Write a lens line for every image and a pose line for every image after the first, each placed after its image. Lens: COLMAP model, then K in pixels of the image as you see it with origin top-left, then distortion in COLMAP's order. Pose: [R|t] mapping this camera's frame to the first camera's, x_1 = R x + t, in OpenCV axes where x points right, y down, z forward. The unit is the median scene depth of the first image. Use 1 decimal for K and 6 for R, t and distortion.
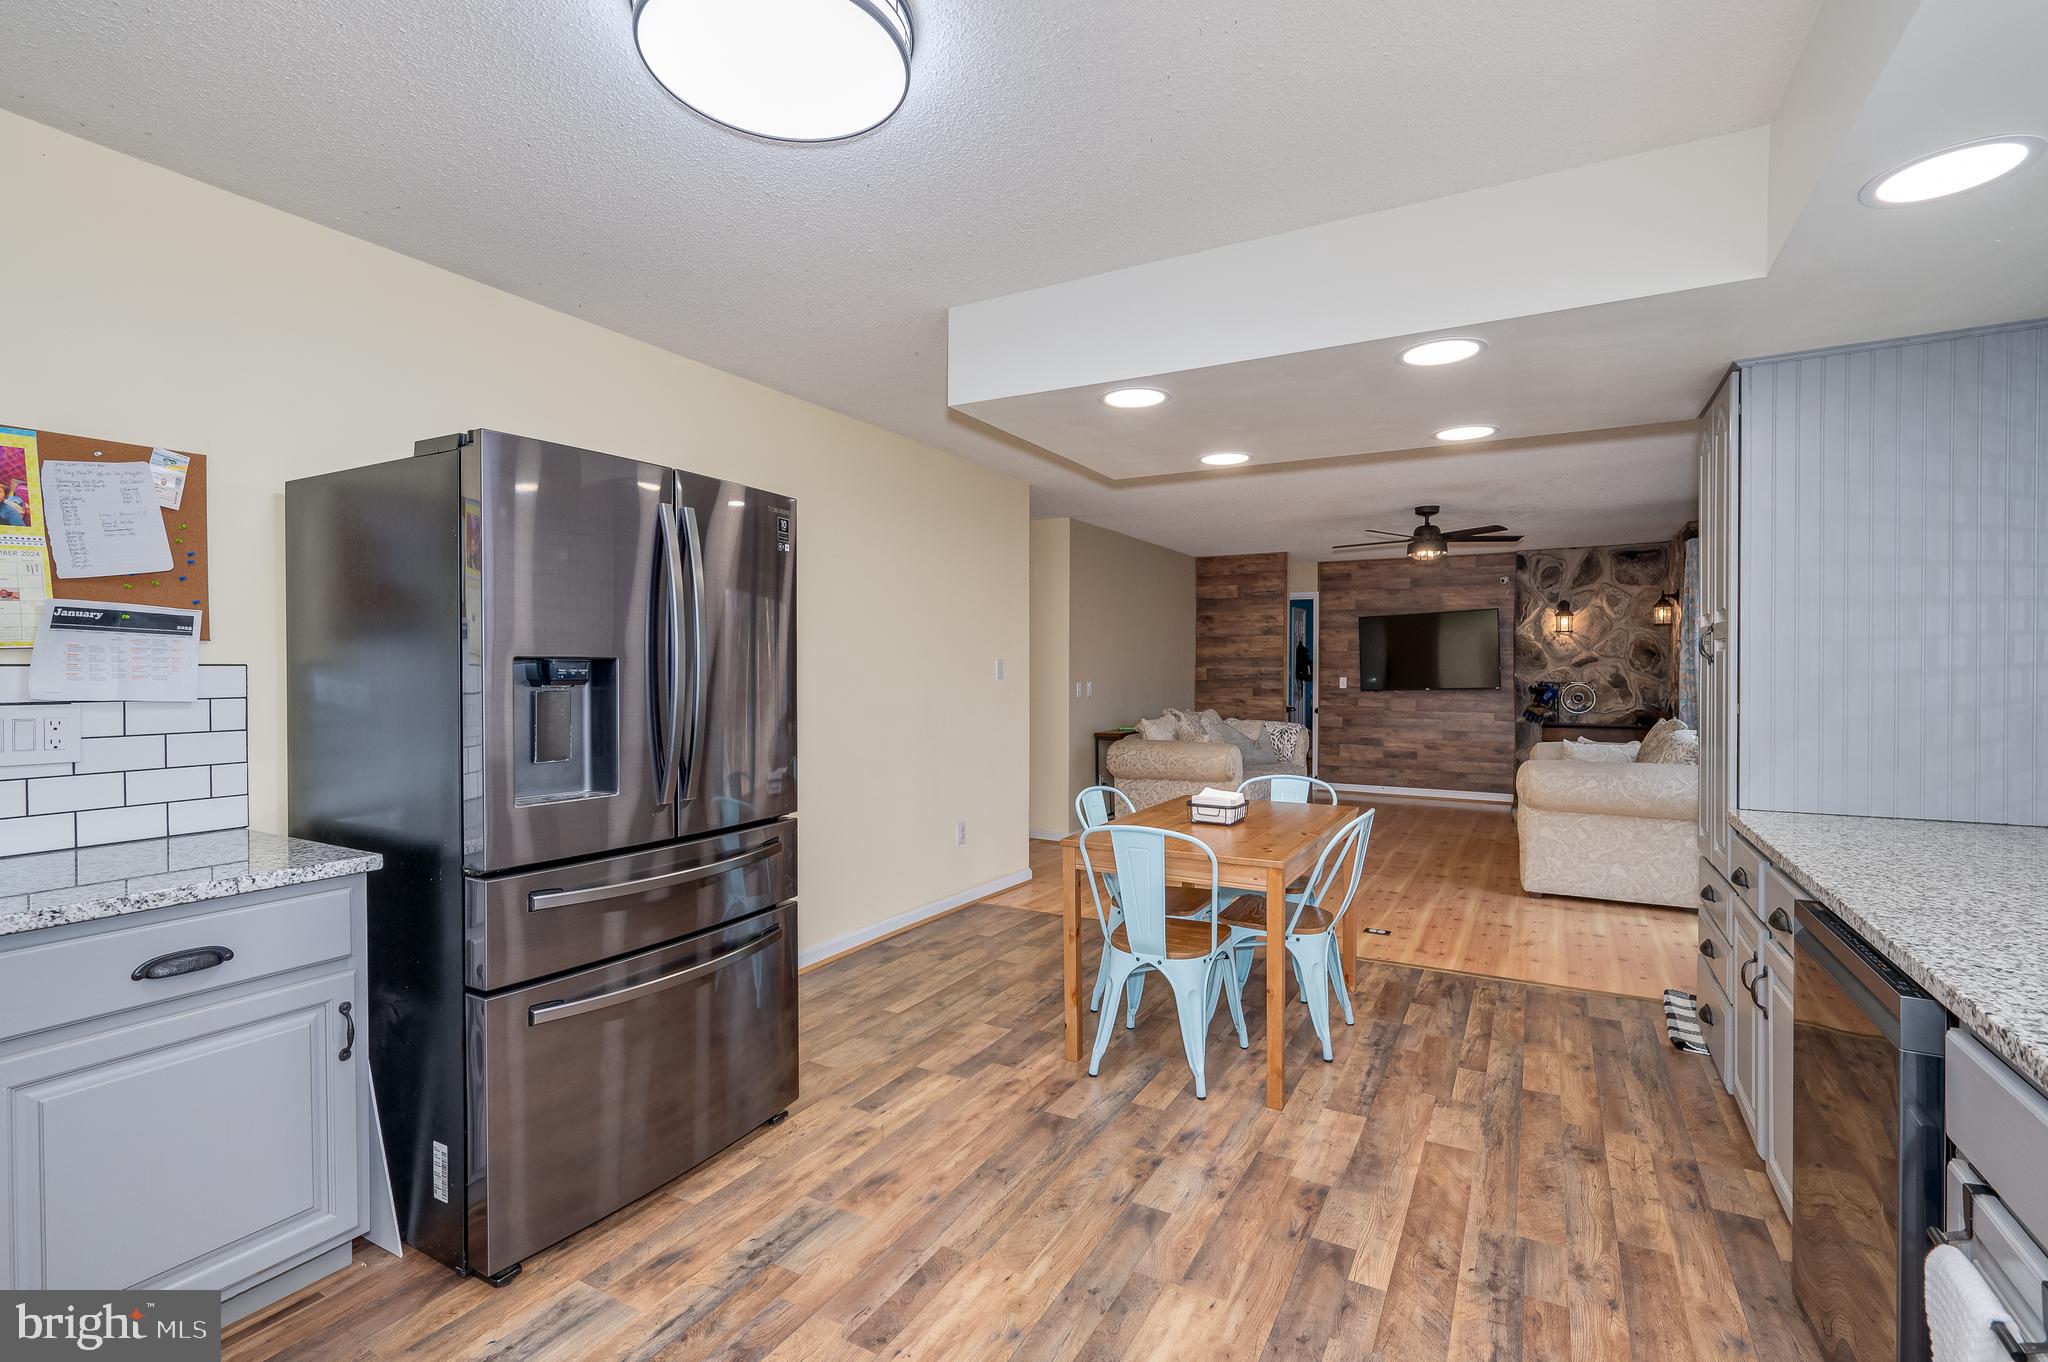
lens RADIAL K [[972.1, 0, 1036.6], [0, 972.1, 675.8], [0, 0, 1]] dist [0.000180, -0.000006]
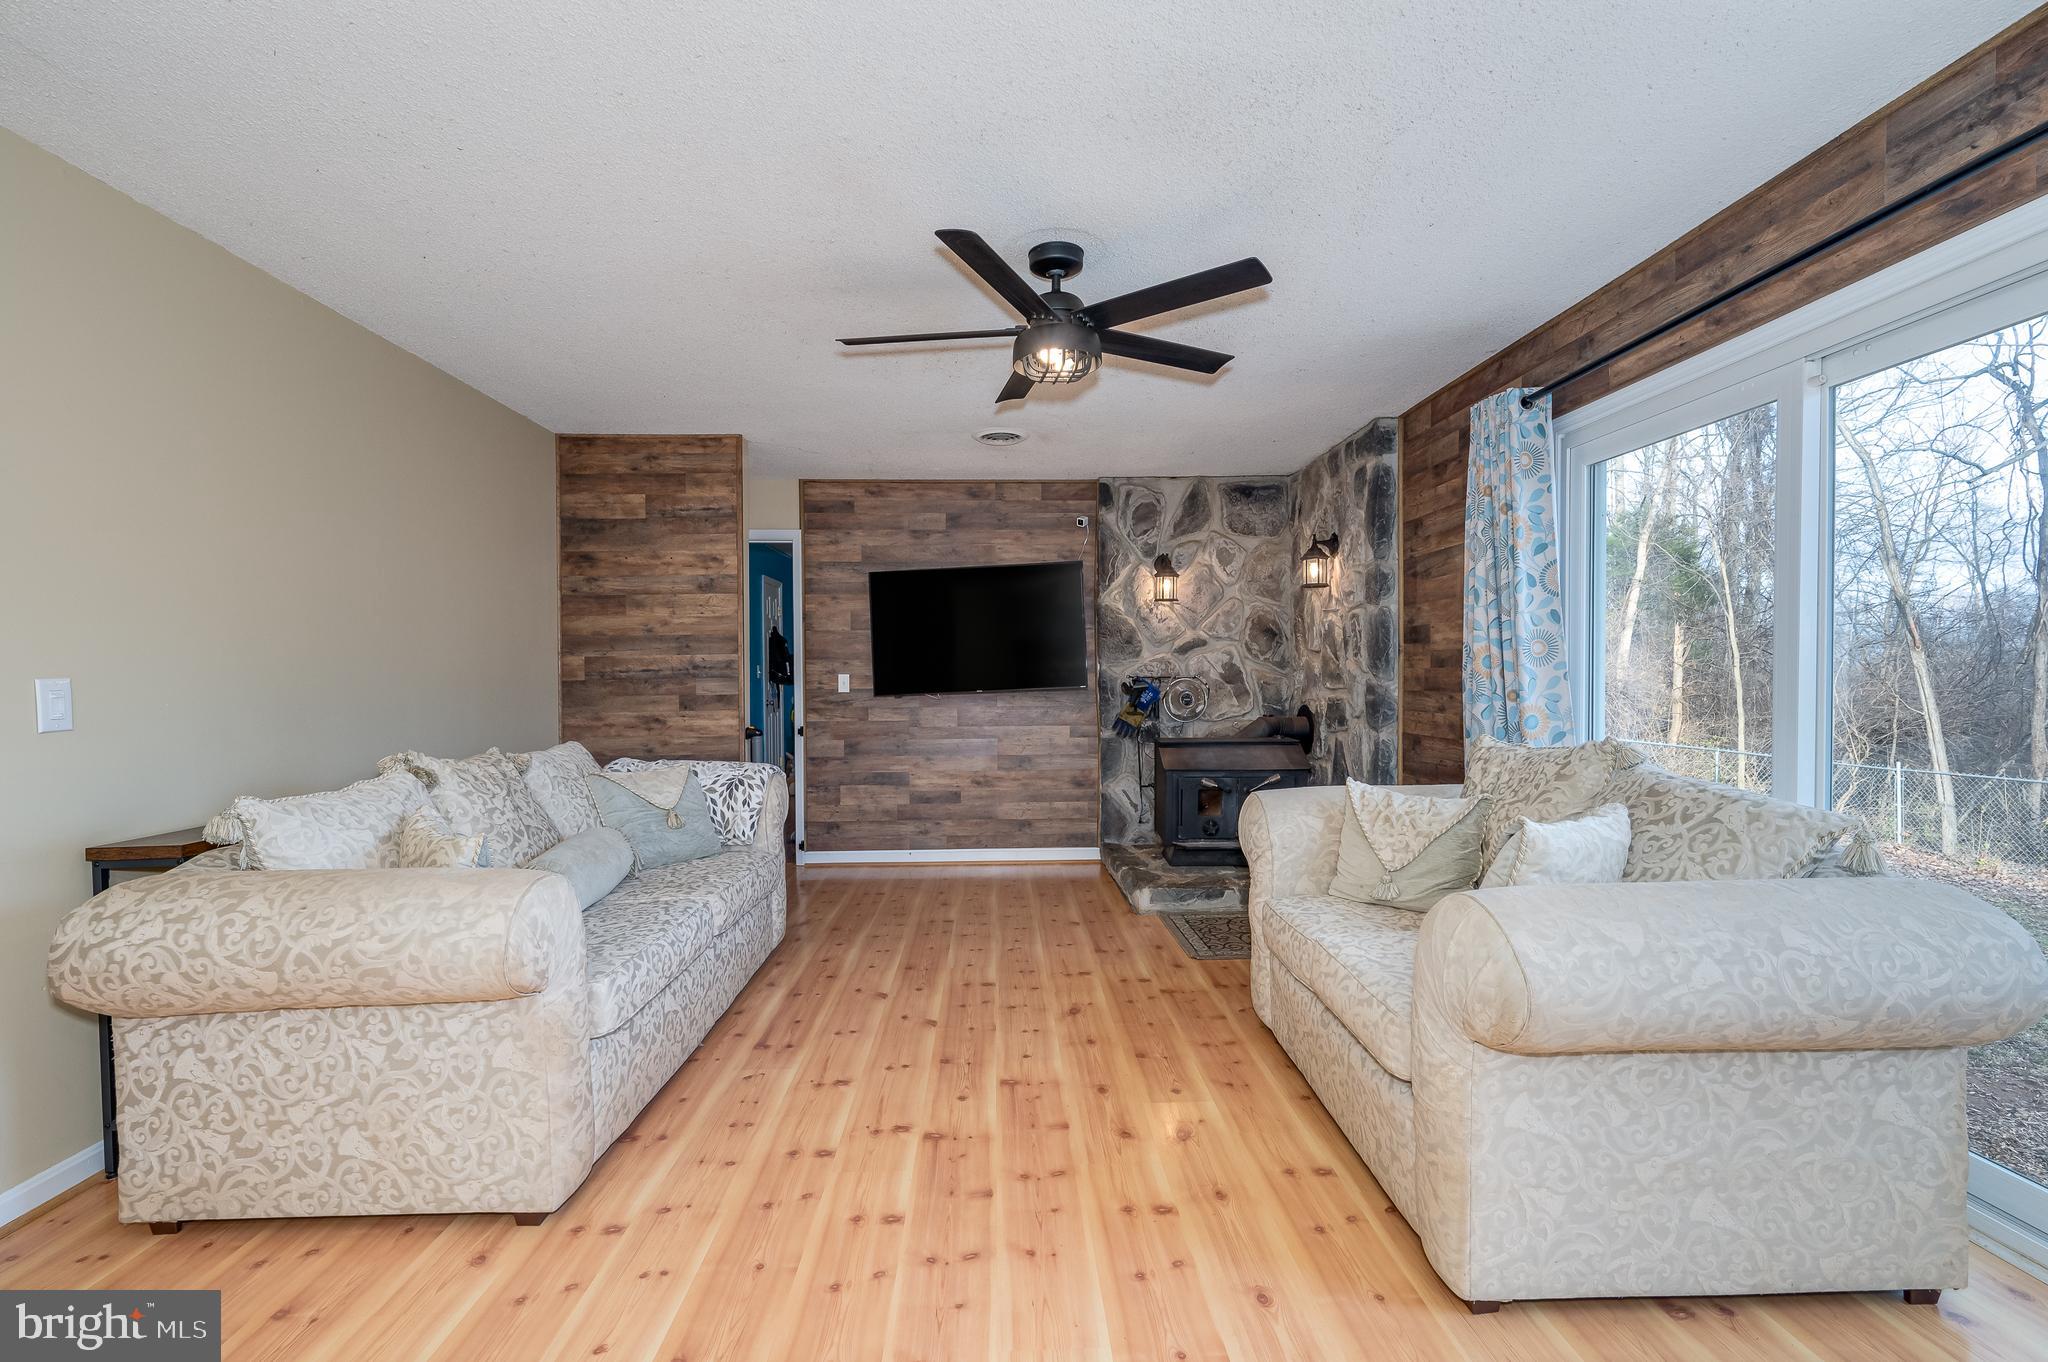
lens RADIAL K [[902.4, 0, 1022.1], [0, 902.4, 688.4], [0, 0, 1]] dist [0.000215, 0.000246]
pose [[0.865186, -0.016318, 0.501186, 0.139113], [0.015334, 0.999864, 0.006084, 0.009201], [-0.501217, 0.002422, 0.865318, 0.491111]]
